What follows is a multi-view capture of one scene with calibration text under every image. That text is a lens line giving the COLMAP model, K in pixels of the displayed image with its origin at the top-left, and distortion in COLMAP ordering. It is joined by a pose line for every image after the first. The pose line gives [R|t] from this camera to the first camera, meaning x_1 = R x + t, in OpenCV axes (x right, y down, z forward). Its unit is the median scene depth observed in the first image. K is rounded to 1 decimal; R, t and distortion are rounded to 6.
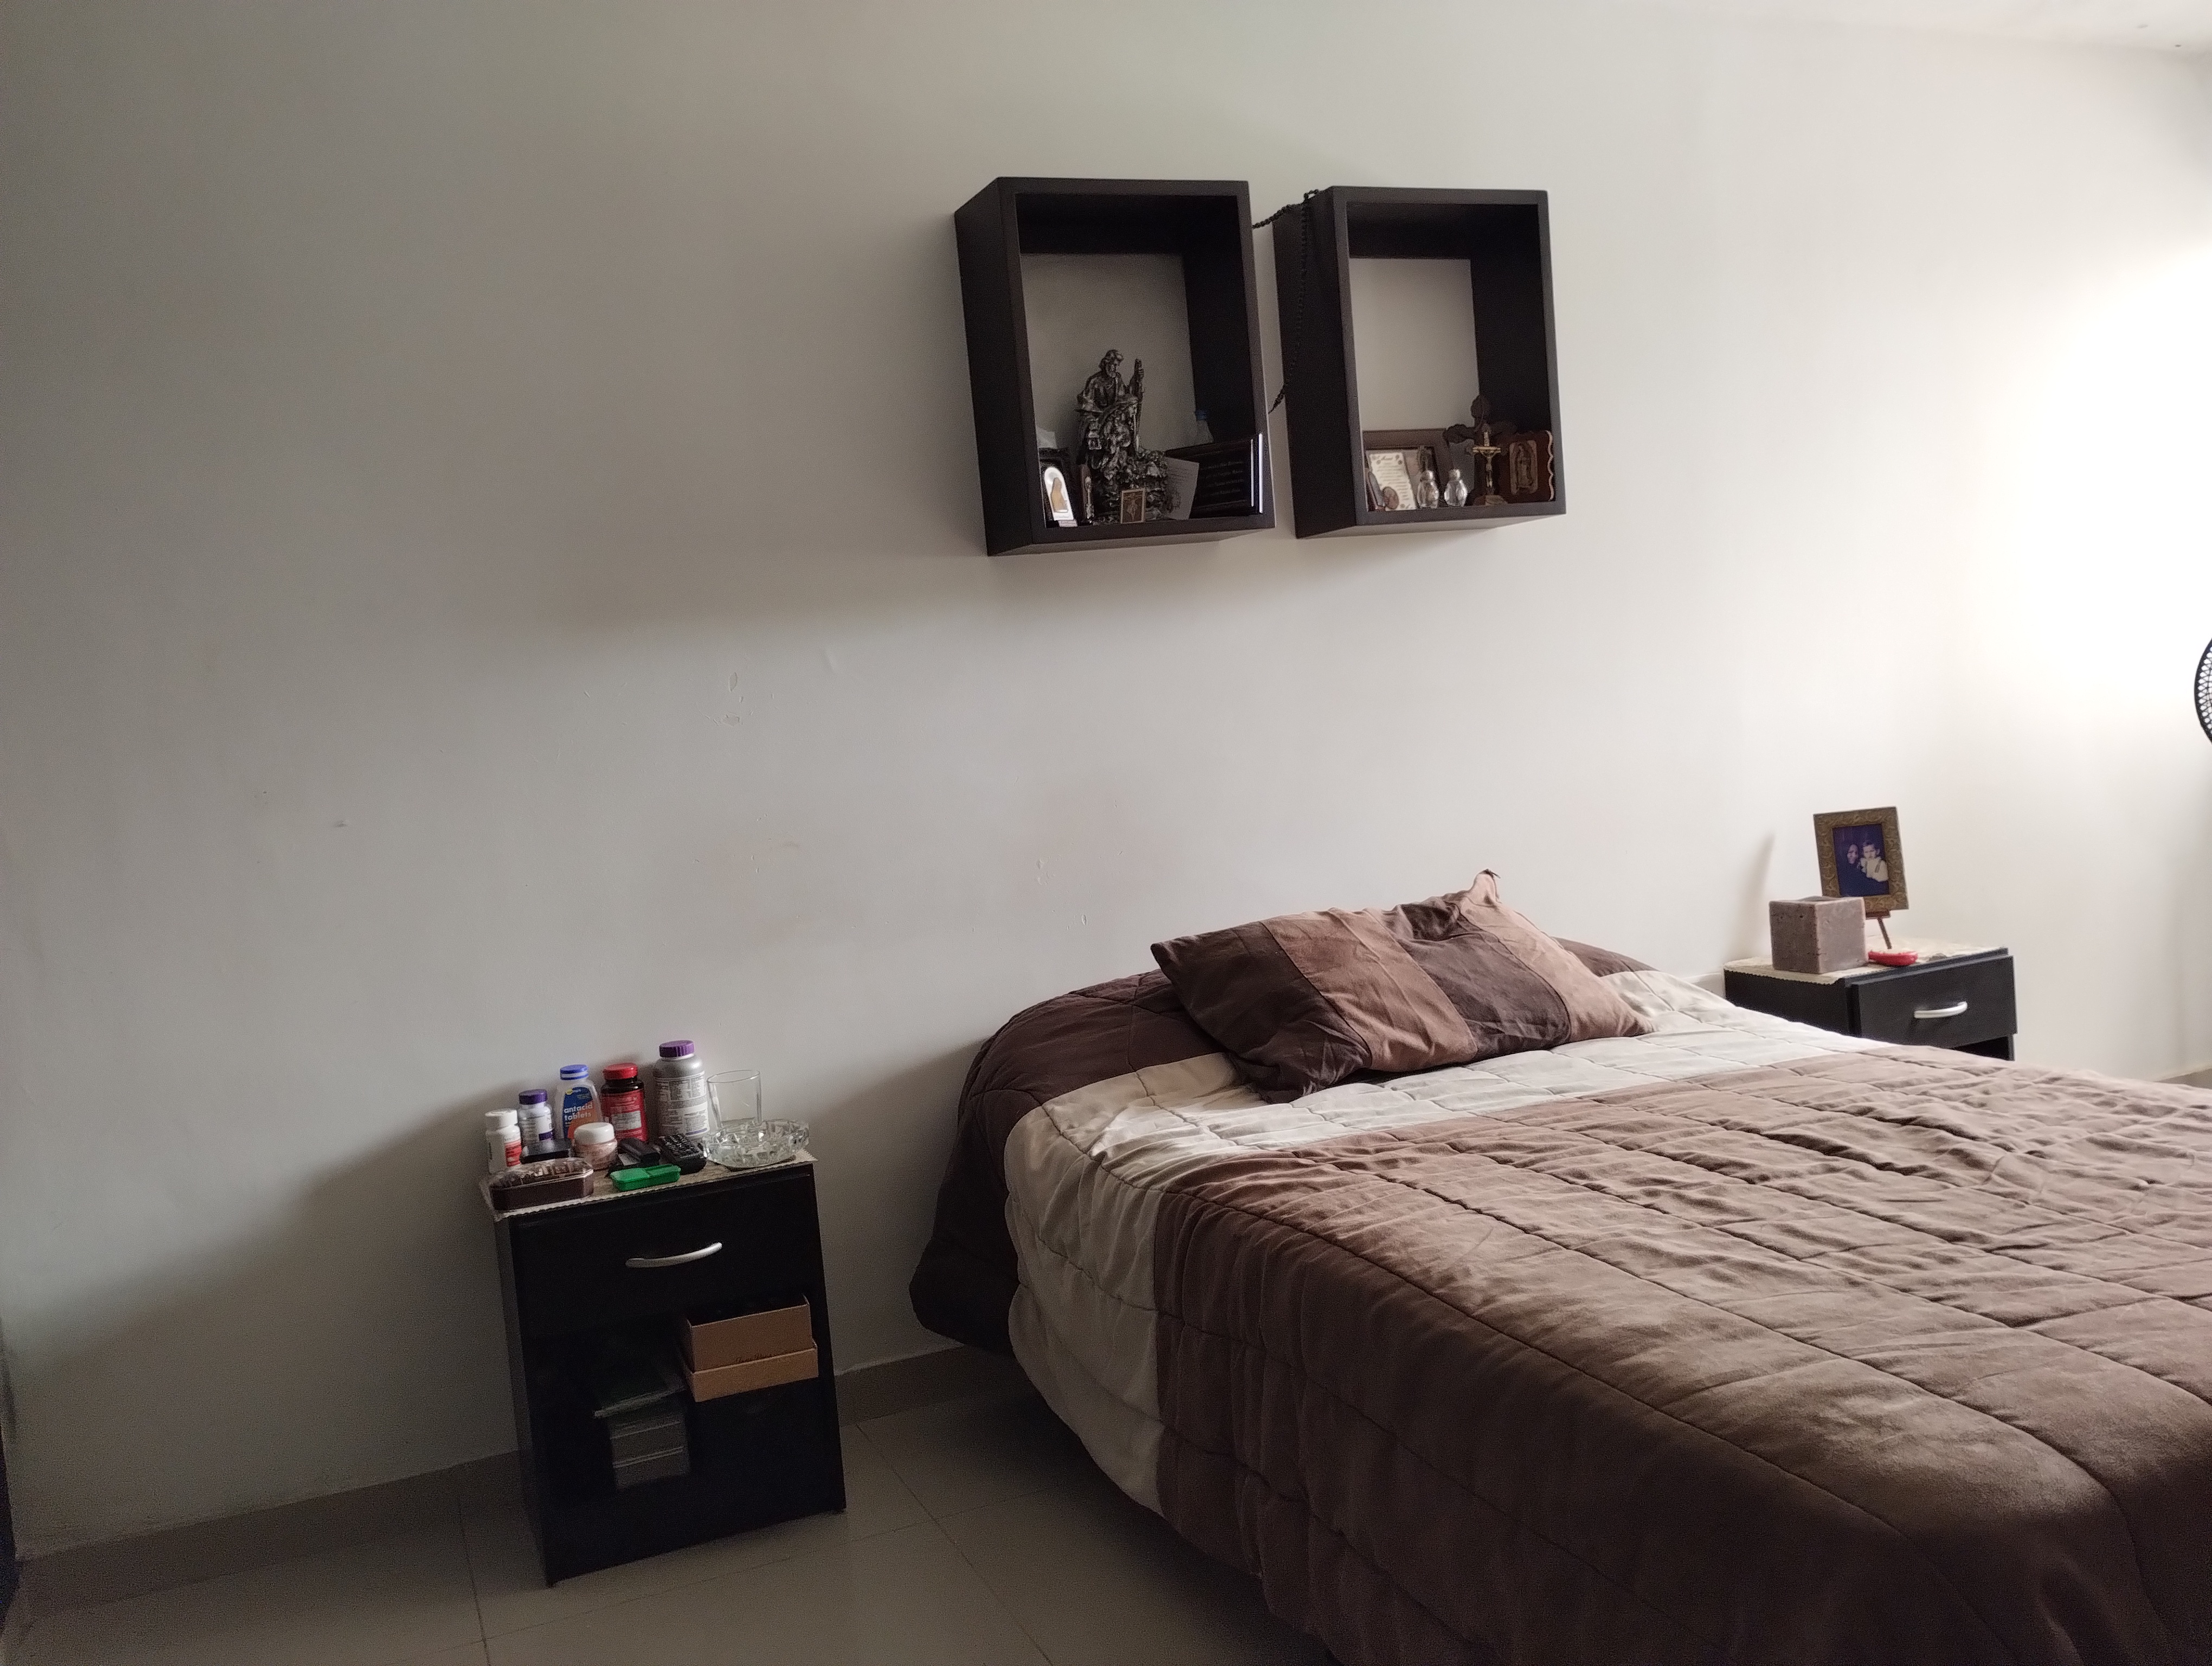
lens RADIAL K [[1840.1, 0, 1101.8], [0, 1840.1, 837.3], [0, 0, 1]] dist [0.059482, -0.074037]
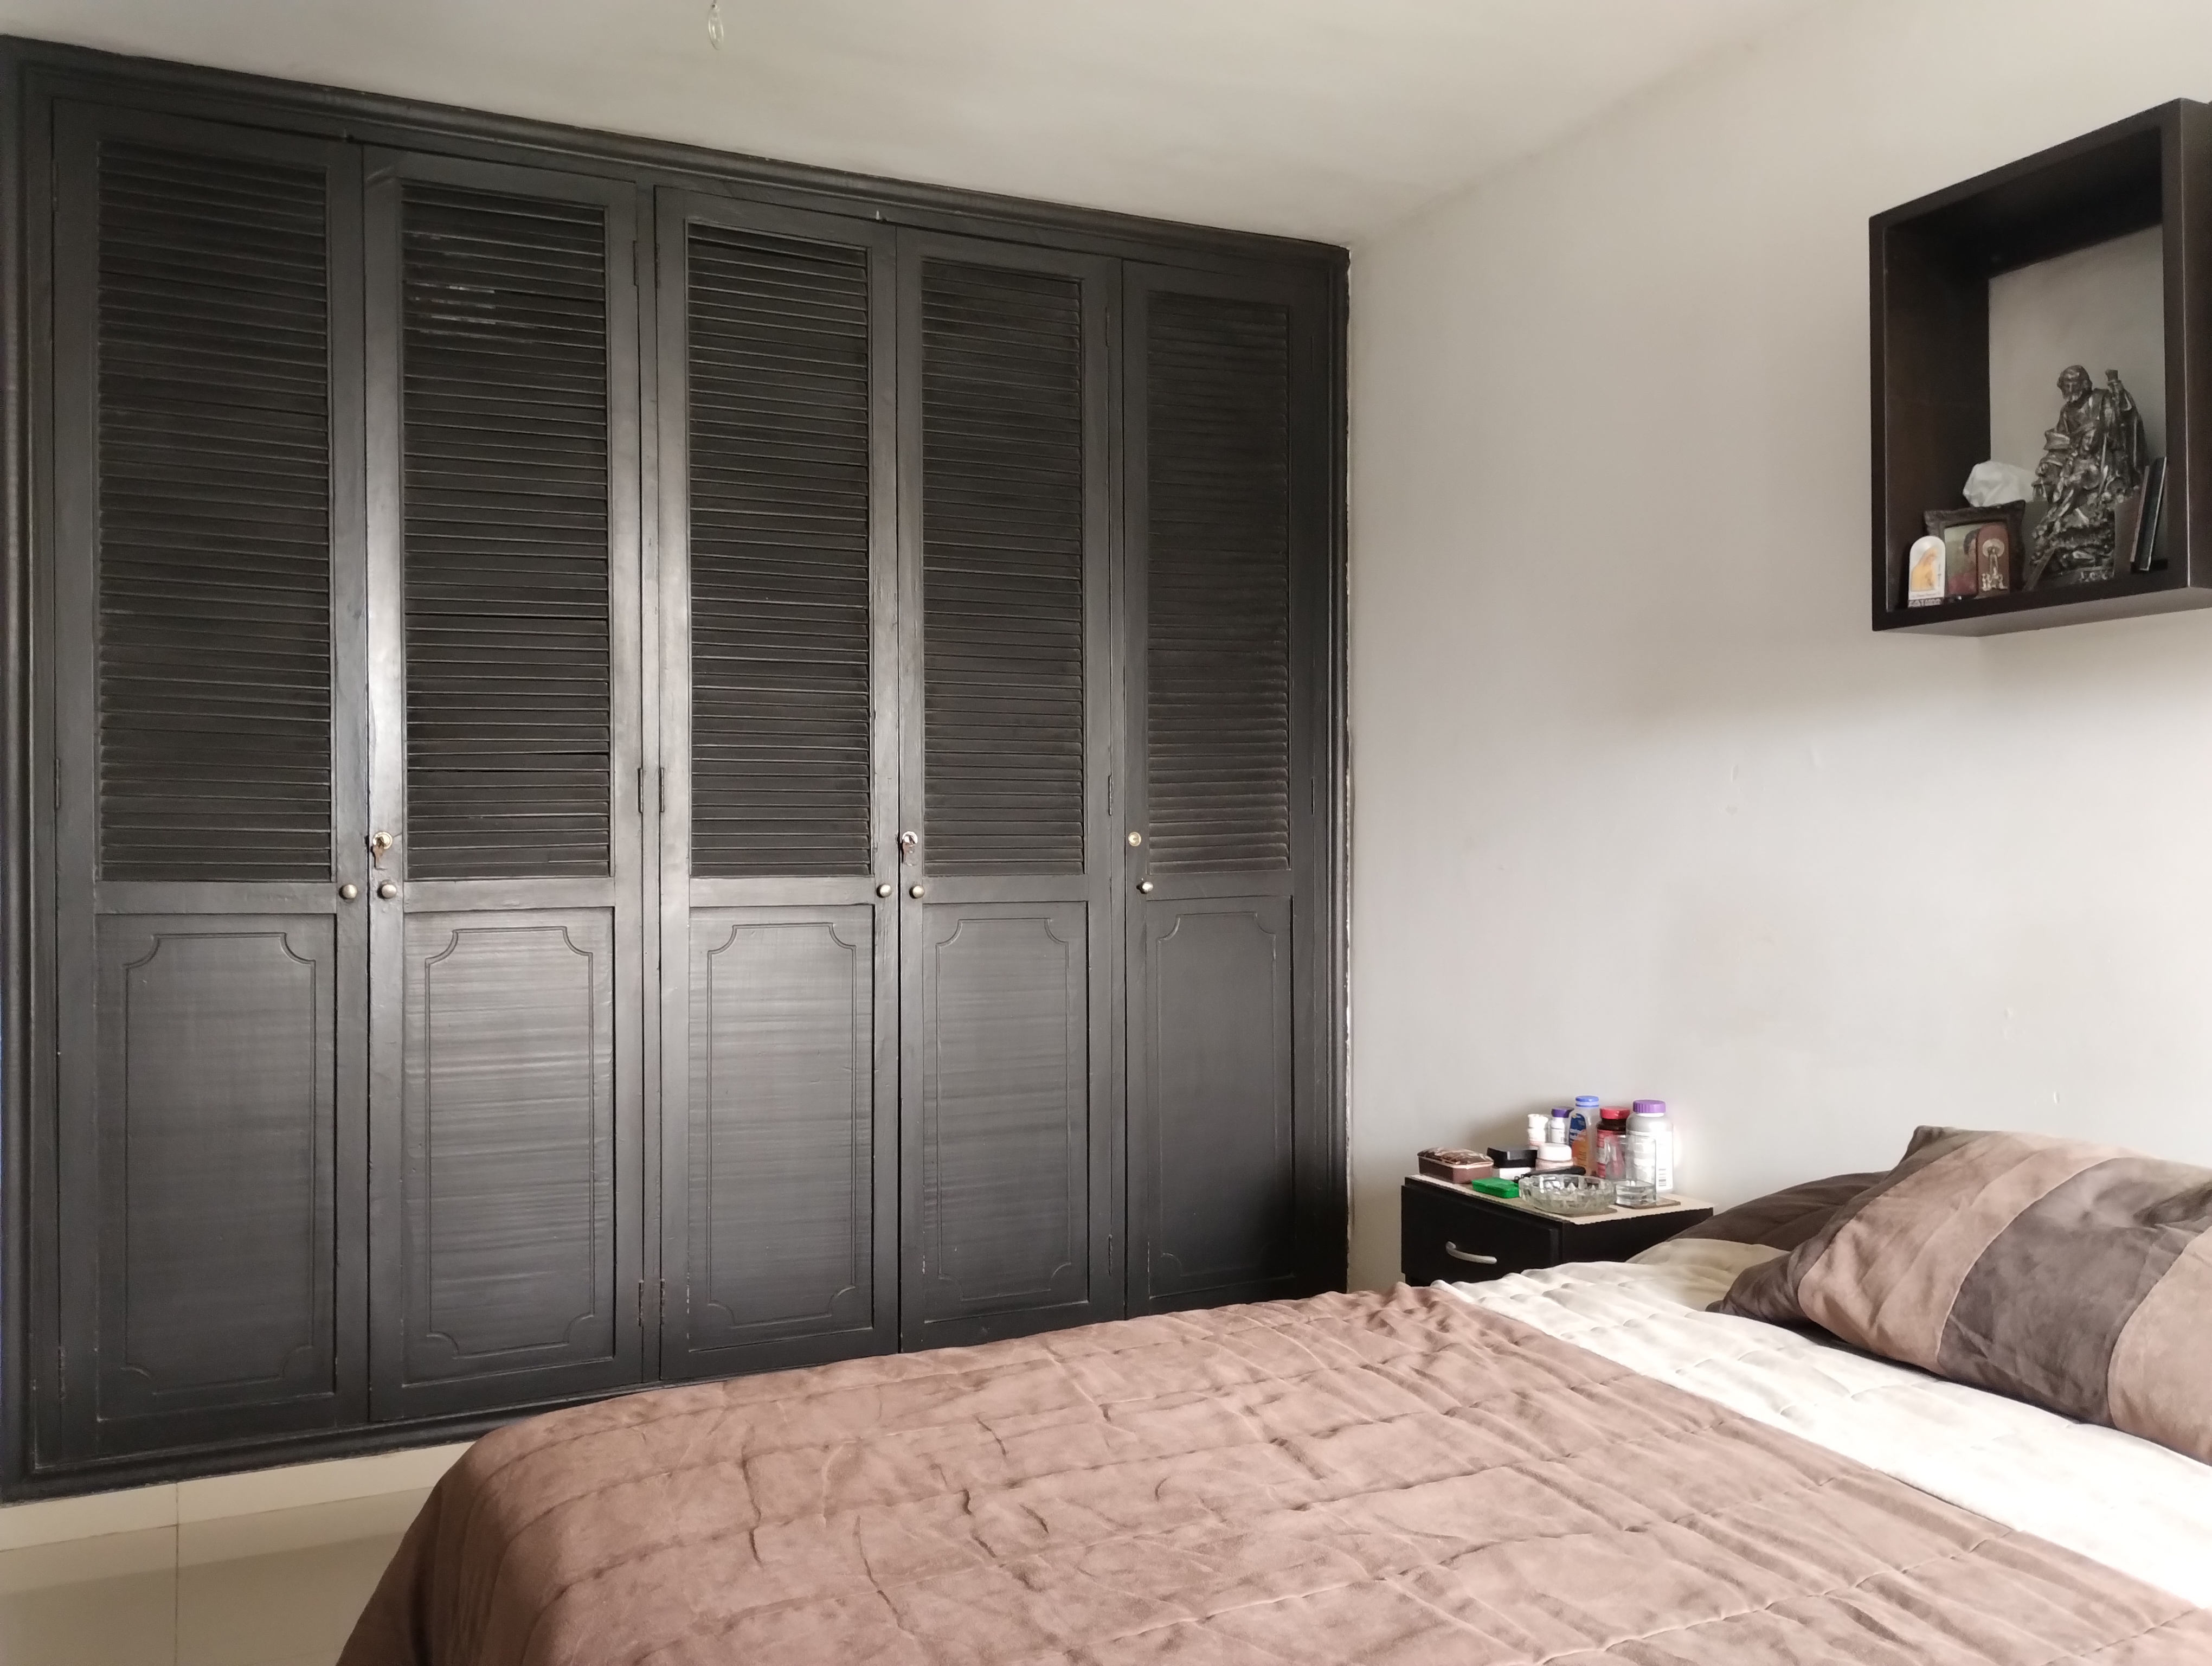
lens RADIAL K [[1840.1, 0, 1103.4], [0, 1840.1, 829.2], [0, 0, 1]] dist [0.059482, -0.074037]
pose [[0.043322, 0.080104, -0.995845, 0.846706], [-0.082925, 0.993629, 0.076318, -0.106888], [0.995614, 0.079274, 0.049689, 0.627179]]
